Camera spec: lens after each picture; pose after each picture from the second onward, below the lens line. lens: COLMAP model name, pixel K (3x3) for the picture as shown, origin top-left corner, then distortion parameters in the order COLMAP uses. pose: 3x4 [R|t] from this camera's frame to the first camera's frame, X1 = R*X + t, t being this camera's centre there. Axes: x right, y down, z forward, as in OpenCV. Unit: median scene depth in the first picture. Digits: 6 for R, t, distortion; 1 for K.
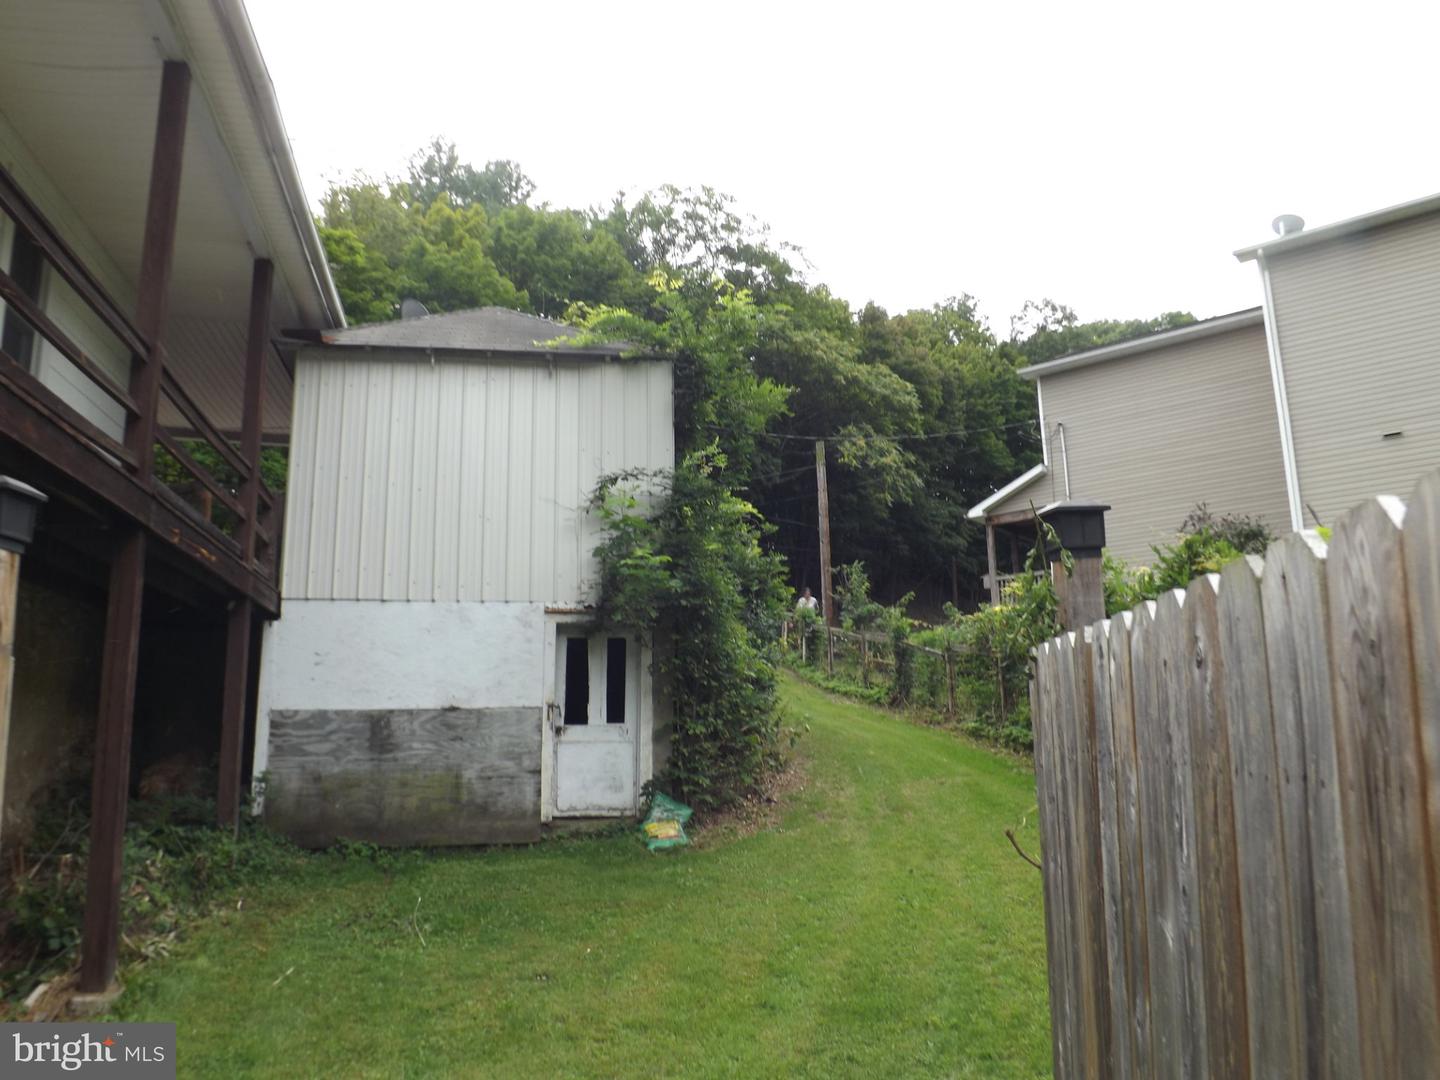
lens RADIAL K [[1059.6, 0, 679.1], [0, 1059.6, 549.3], [0, 0, 1]] dist [-0.061344, 0.026449]
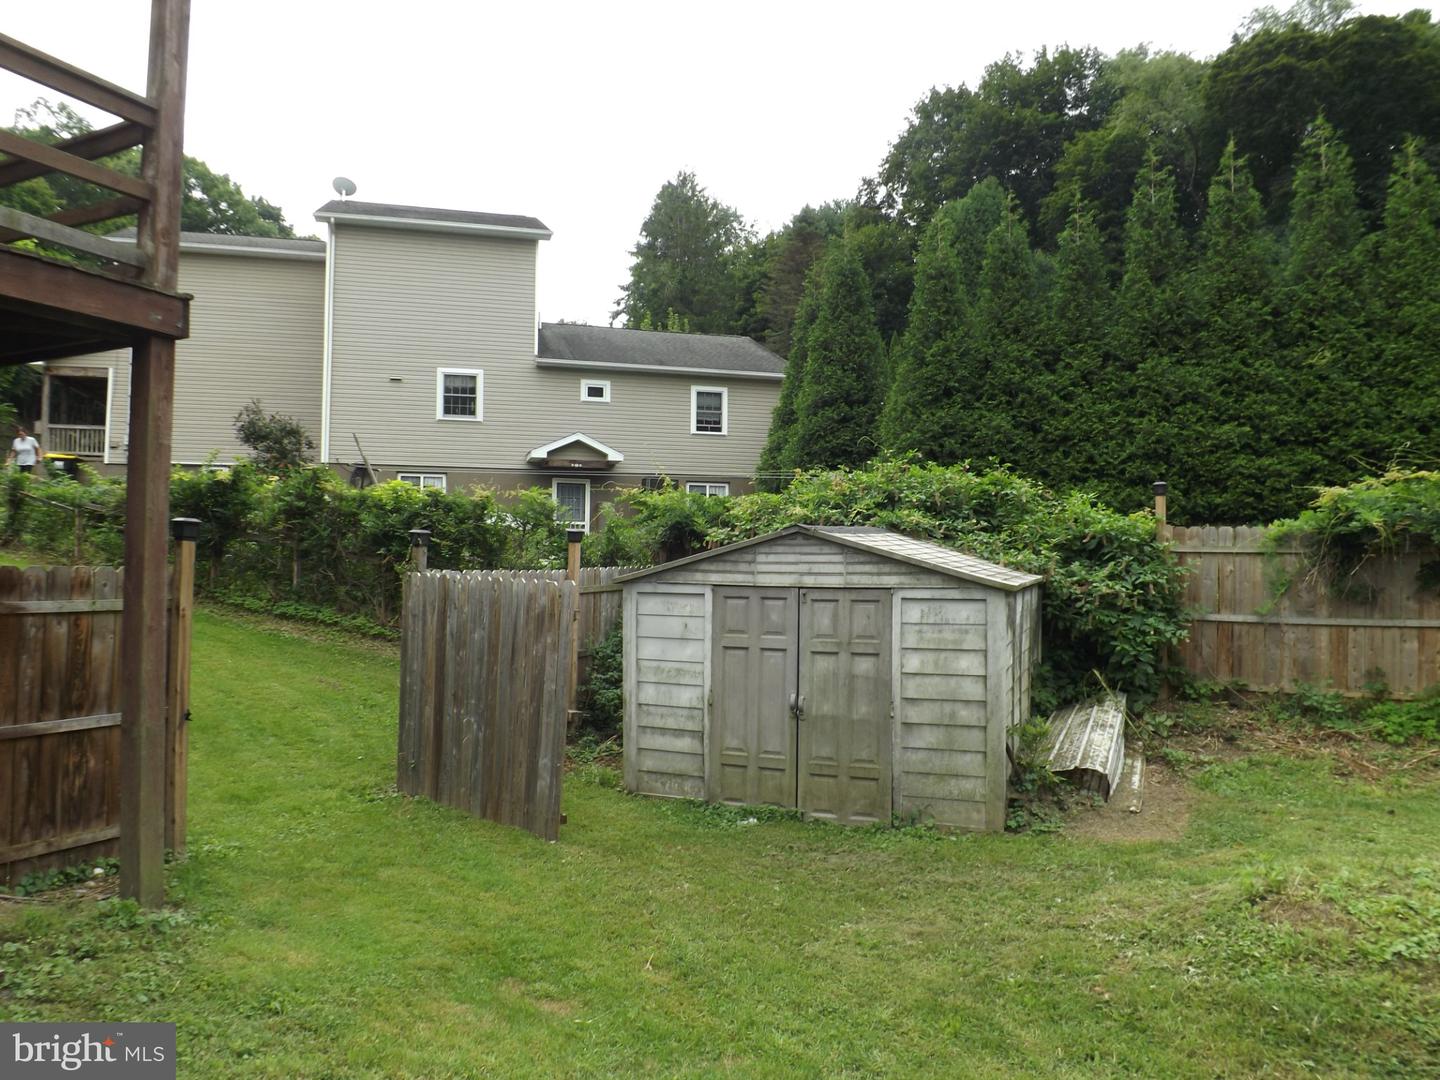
lens RADIAL K [[1066.9, 0, 720.0], [0, 1066.9, 540.0], [0, 0, 1]] dist [-0.059123, 0.034539]
pose [[0.564294, 0.054315, 0.823785, -0.409814], [-0.174439, 0.983149, 0.054669, -0.079870], [-0.806934, -0.174549, 0.564260, -0.372951]]
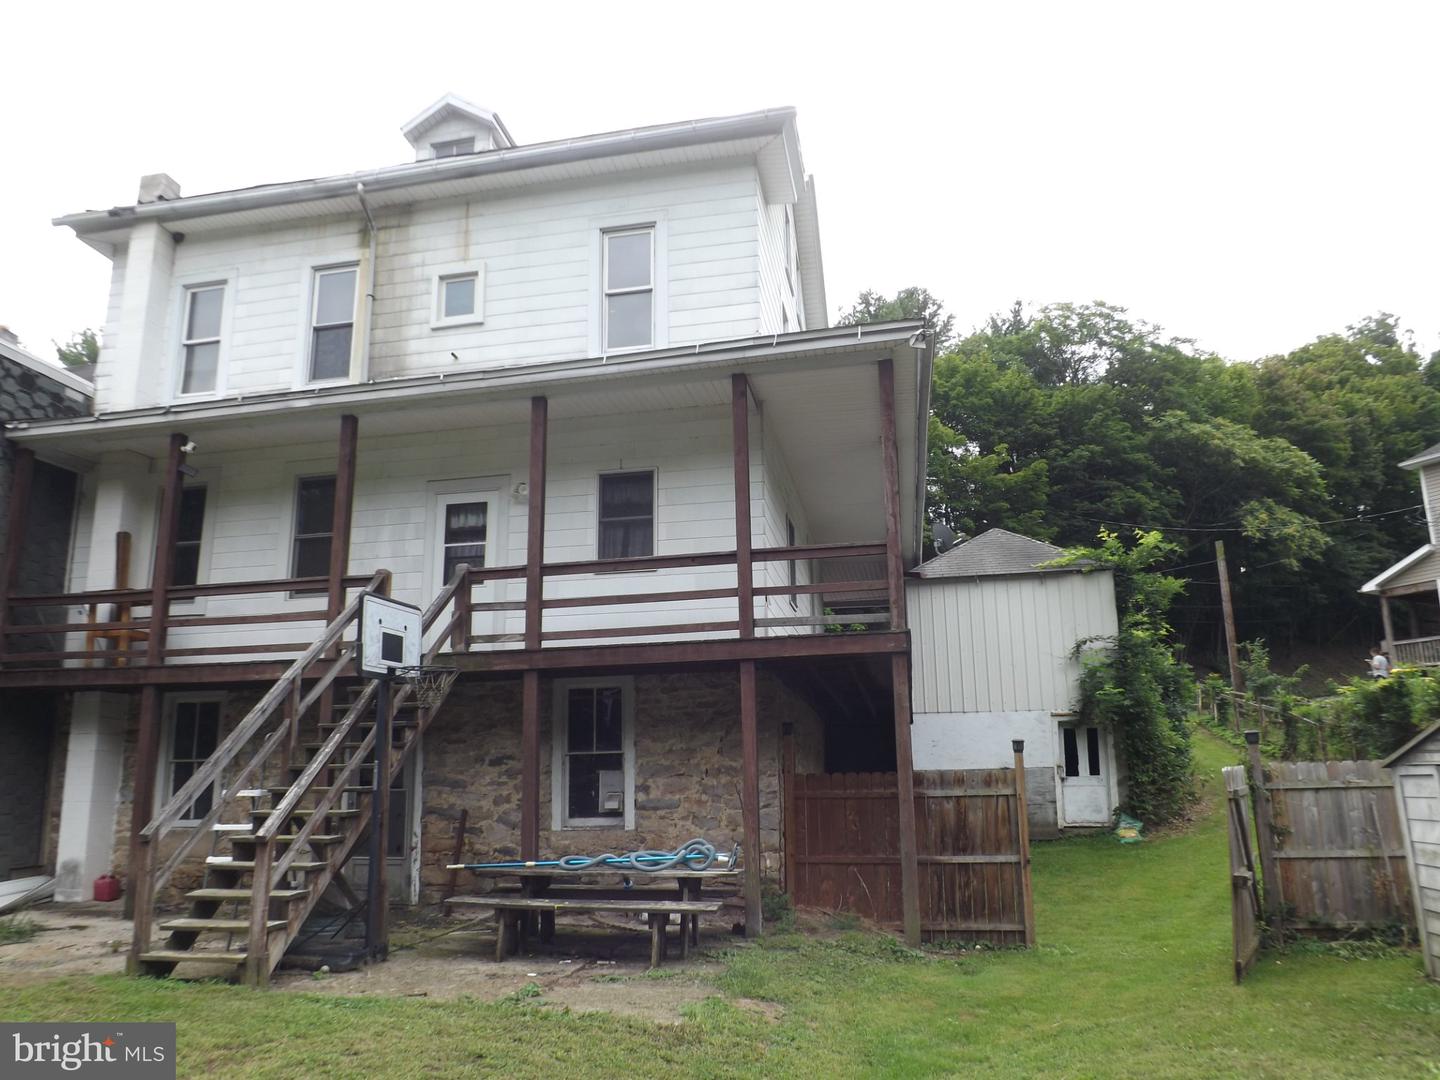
lens RADIAL K [[1059.6, 0, 679.1], [0, 1059.6, 549.3], [0, 0, 1]] dist [-0.061344, 0.026449]
pose [[0.932249, -0.070471, -0.354887, -0.050188], [0.057084, 0.997212, -0.048067, -0.150004], [0.357285, 0.024553, 0.933673, -0.800462]]
